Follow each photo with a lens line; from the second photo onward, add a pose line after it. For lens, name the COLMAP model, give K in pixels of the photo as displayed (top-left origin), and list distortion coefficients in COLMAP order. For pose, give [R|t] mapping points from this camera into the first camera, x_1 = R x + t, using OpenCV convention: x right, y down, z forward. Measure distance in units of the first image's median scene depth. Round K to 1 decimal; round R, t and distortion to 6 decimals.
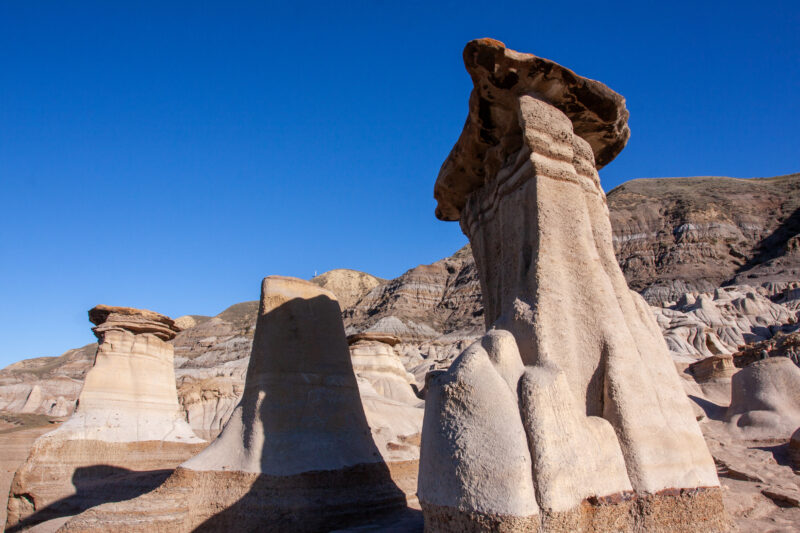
lens RADIAL K [[621.6, 0, 400.0], [0, 621.6, 266.5], [0, 0, 1]] dist [-0.093524, 0.053861]
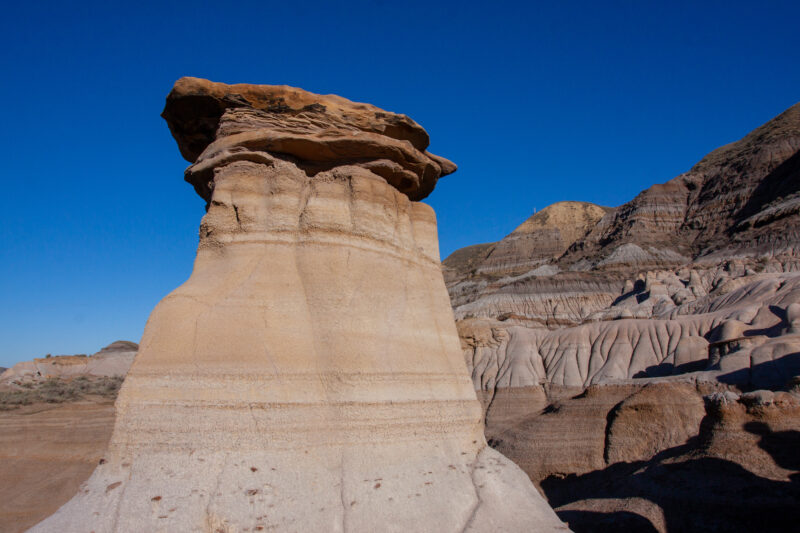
lens RADIAL K [[621.6, 0, 400.0], [0, 621.6, 266.5], [0, 0, 1]] dist [-0.093524, 0.053861]
pose [[0.935150, -0.085870, -0.343687, -0.022860], [0.117324, 0.990498, 0.071754, 0.010921], [0.334260, -0.107423, 0.936339, 0.056809]]
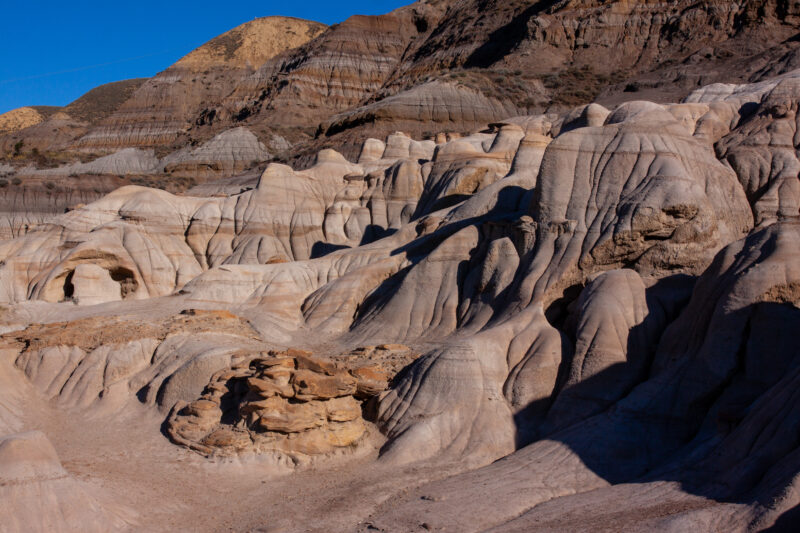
lens RADIAL K [[1217.1, 0, 400.0], [0, 1217.1, 266.5], [0, 0, 1]] dist [0.006945, 0.039831]
pose [[0.992743, 0.011594, -0.119693, 0.251064], [0.015094, 0.975456, 0.219675, -0.027038], [0.119302, -0.219888, 0.968203, 0.034548]]
